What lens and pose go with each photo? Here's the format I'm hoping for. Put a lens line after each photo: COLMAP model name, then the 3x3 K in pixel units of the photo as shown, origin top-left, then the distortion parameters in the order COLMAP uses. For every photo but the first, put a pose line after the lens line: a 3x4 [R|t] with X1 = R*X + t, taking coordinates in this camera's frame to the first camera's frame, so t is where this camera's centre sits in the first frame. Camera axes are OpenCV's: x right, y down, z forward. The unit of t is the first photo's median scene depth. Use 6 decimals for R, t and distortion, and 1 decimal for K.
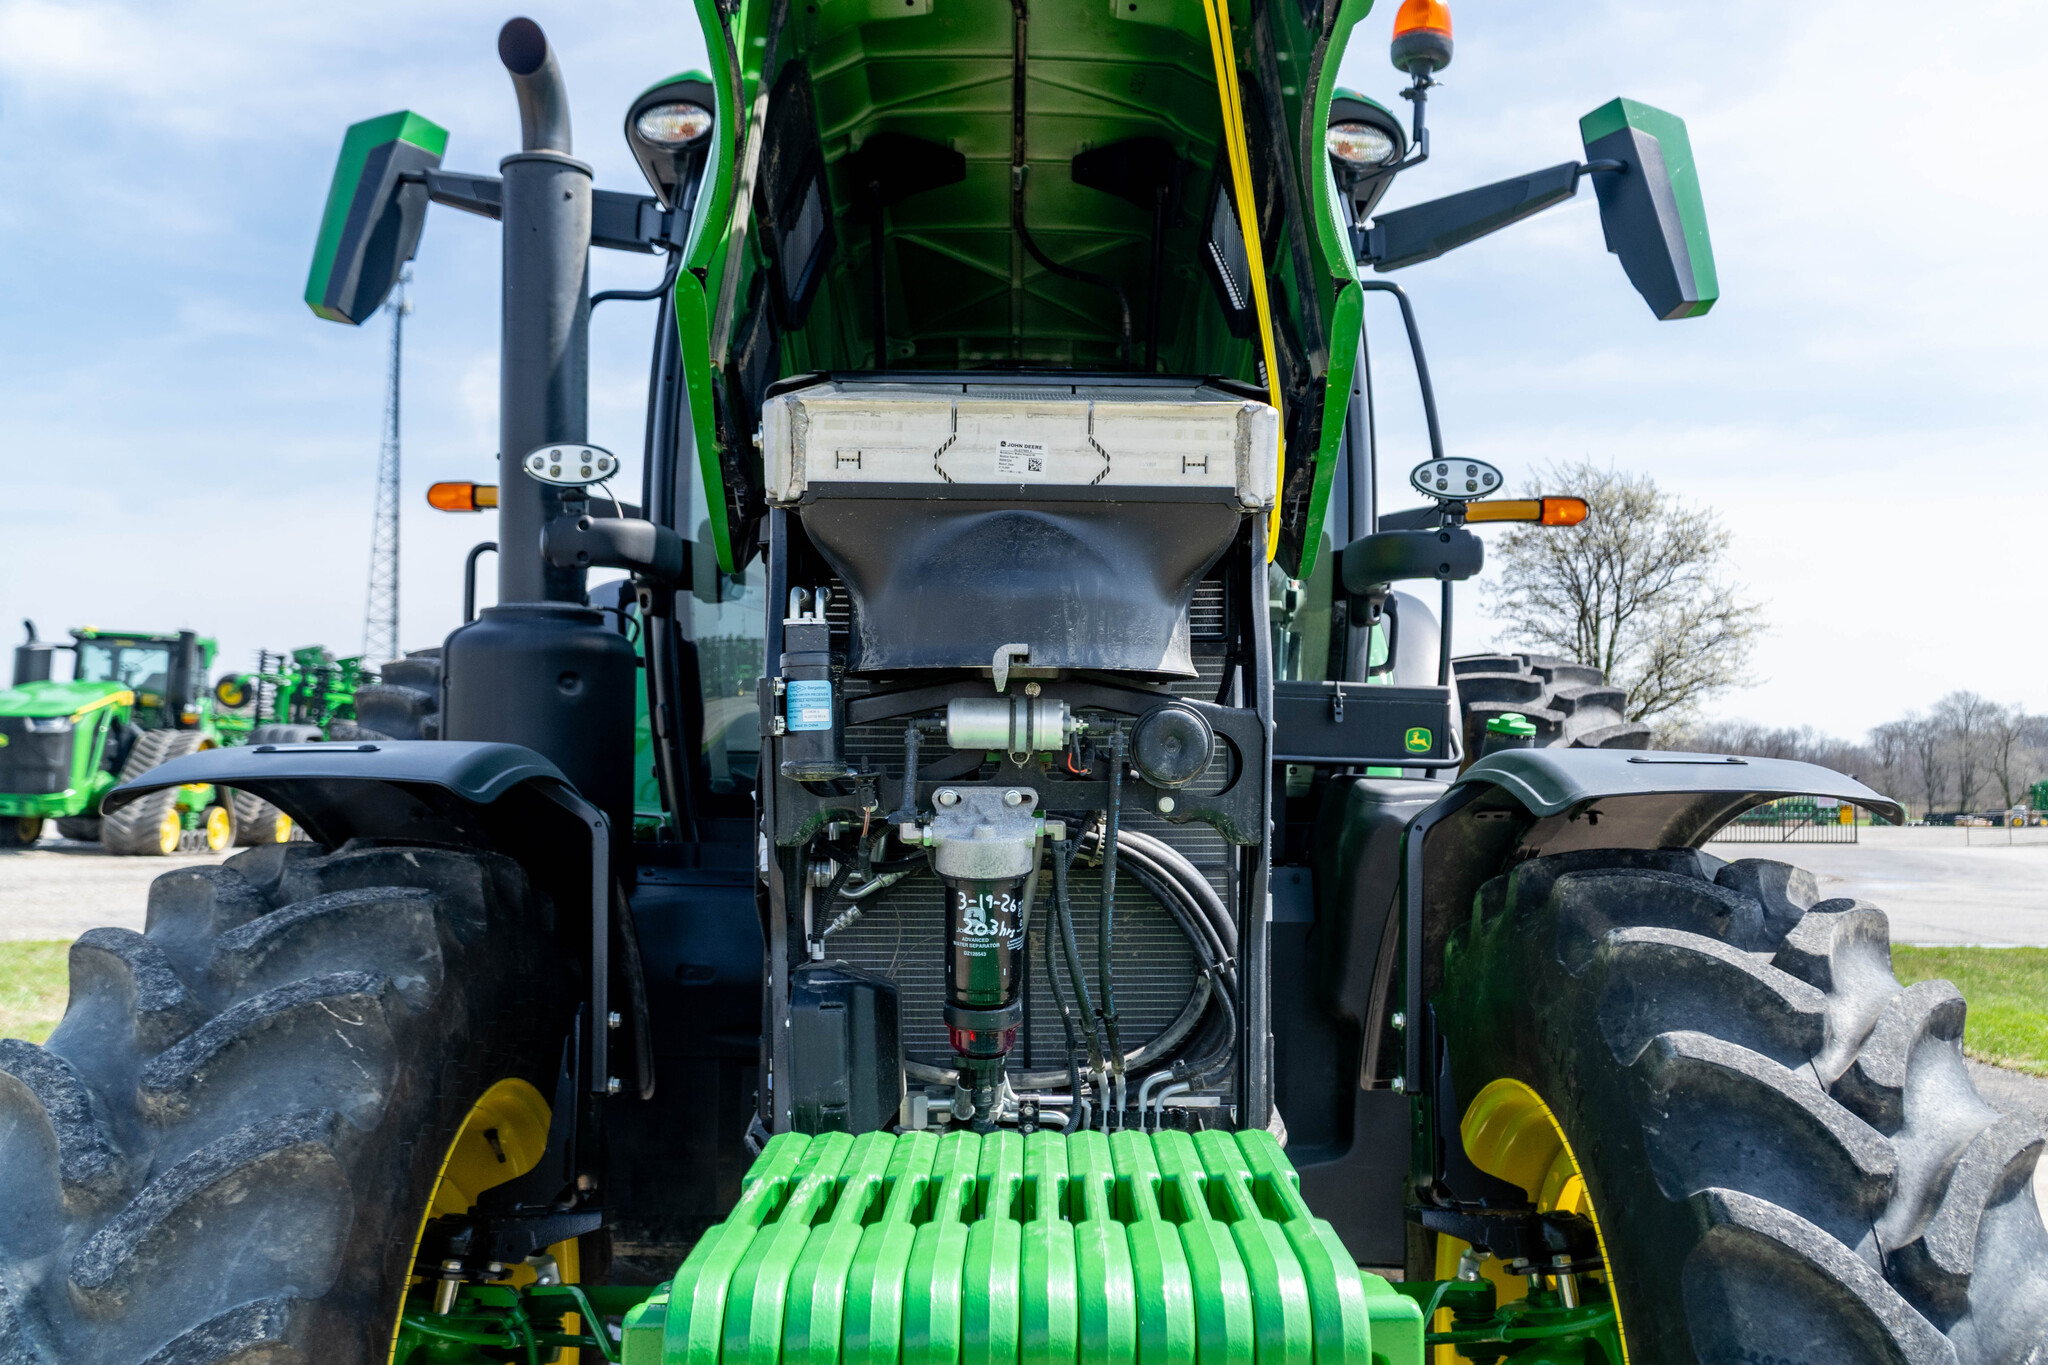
lens RADIAL K [[1832.5, 0, 1071.3], [0, 1832.5, 671.8], [0, 0, 1]] dist [0.028846, 0.004656]
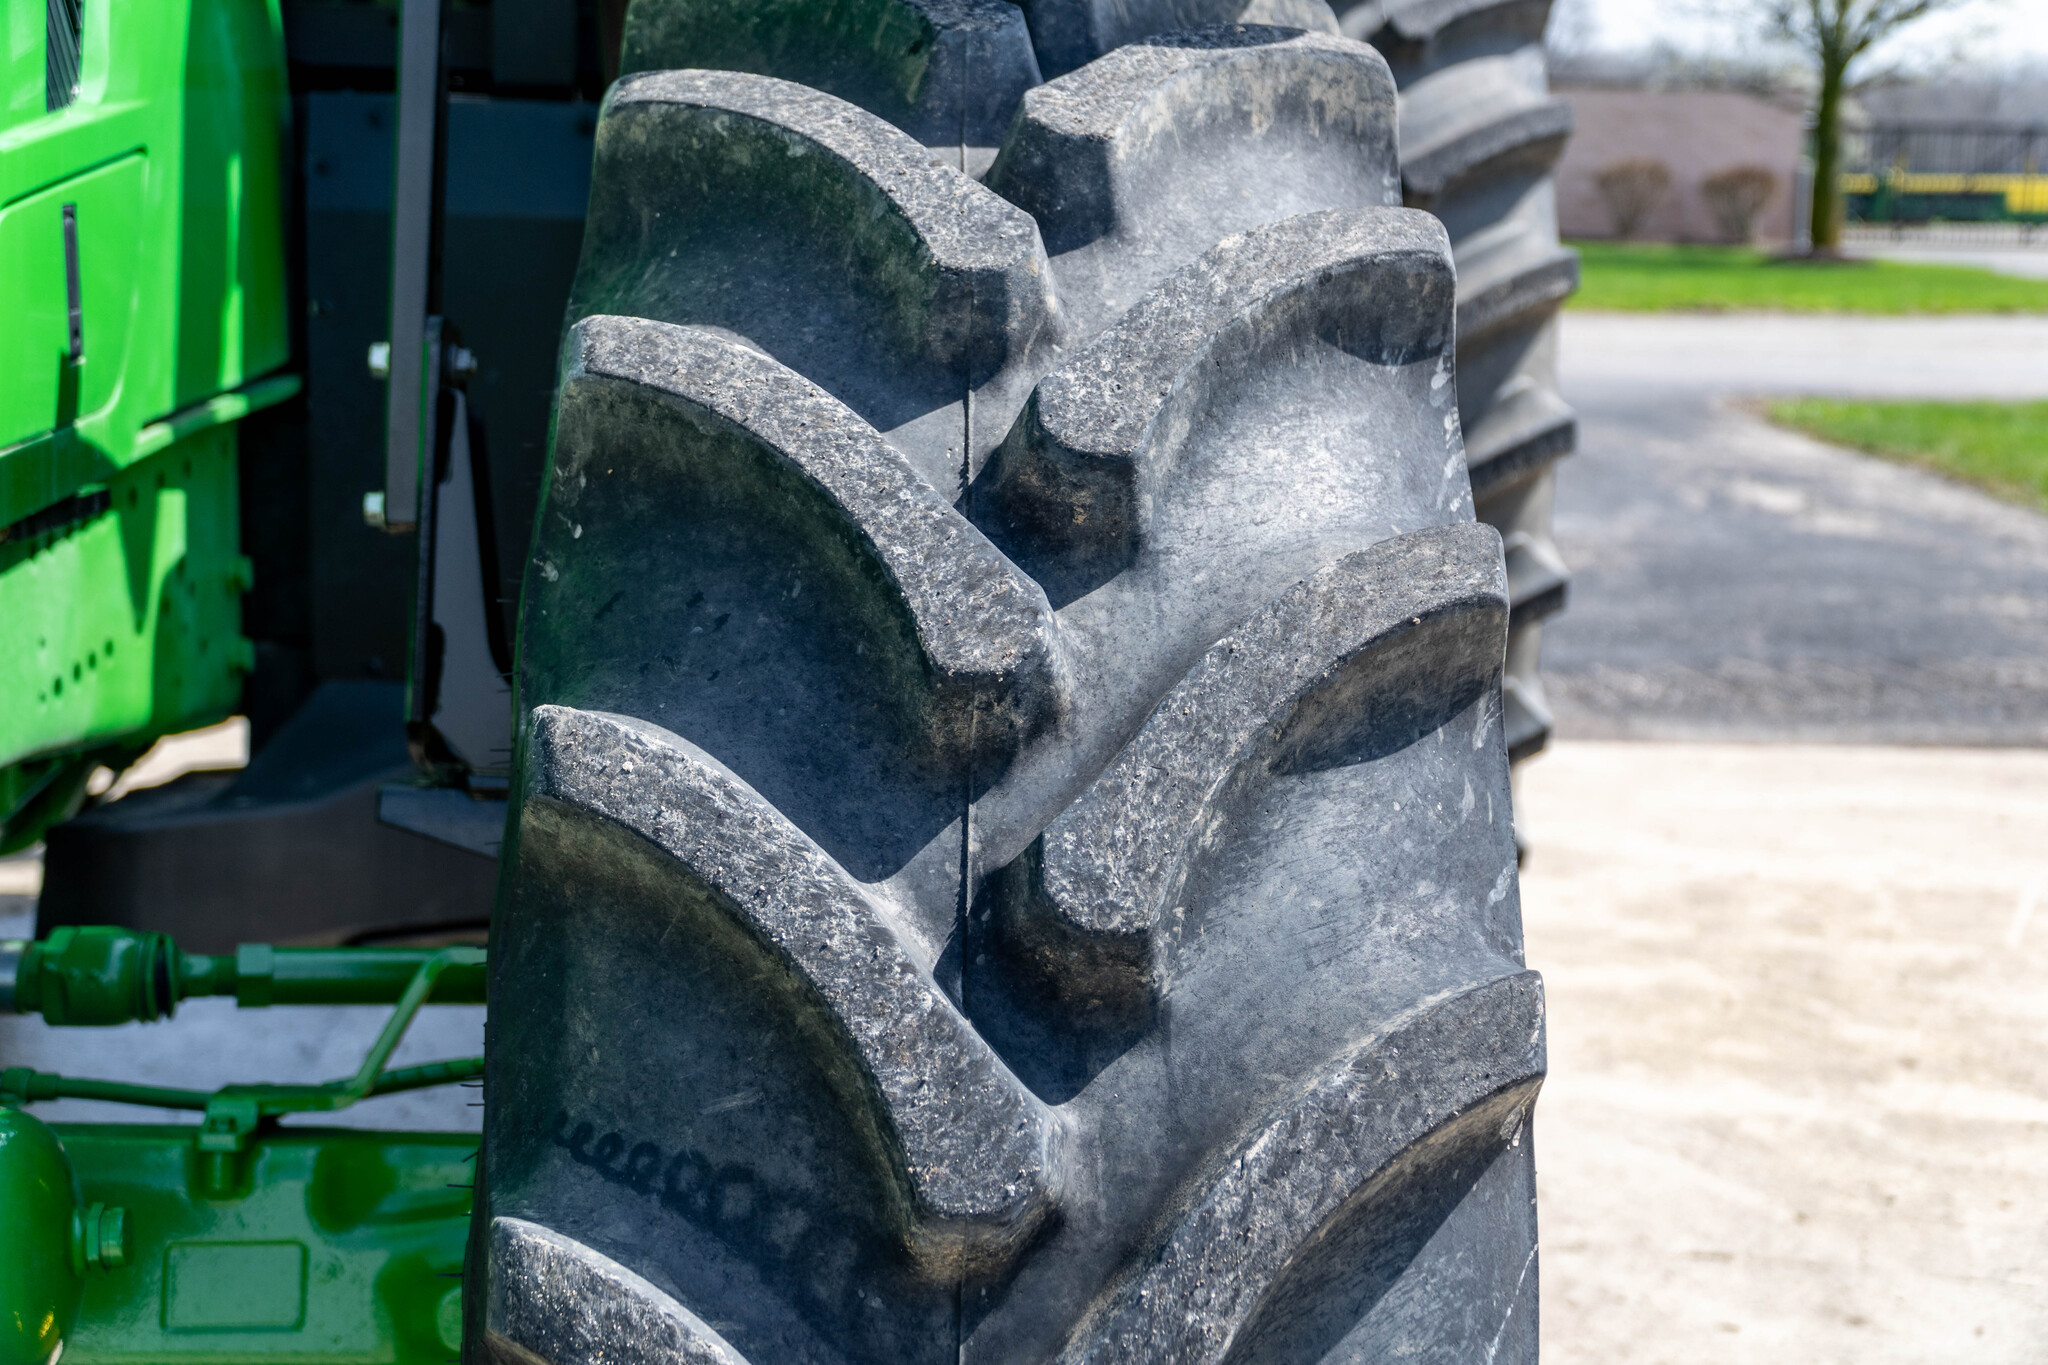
lens RADIAL K [[3018.0, 0, 1024.0], [0, 3018.0, 682.5], [0, 0, 1]] dist [0.109569, 0.011253]
pose [[0.999775, 0.019463, -0.008466, 0.404877], [-0.017018, 0.973451, 0.228263, 0.122438], [0.012684, -0.228067, 0.973563, 0.371942]]
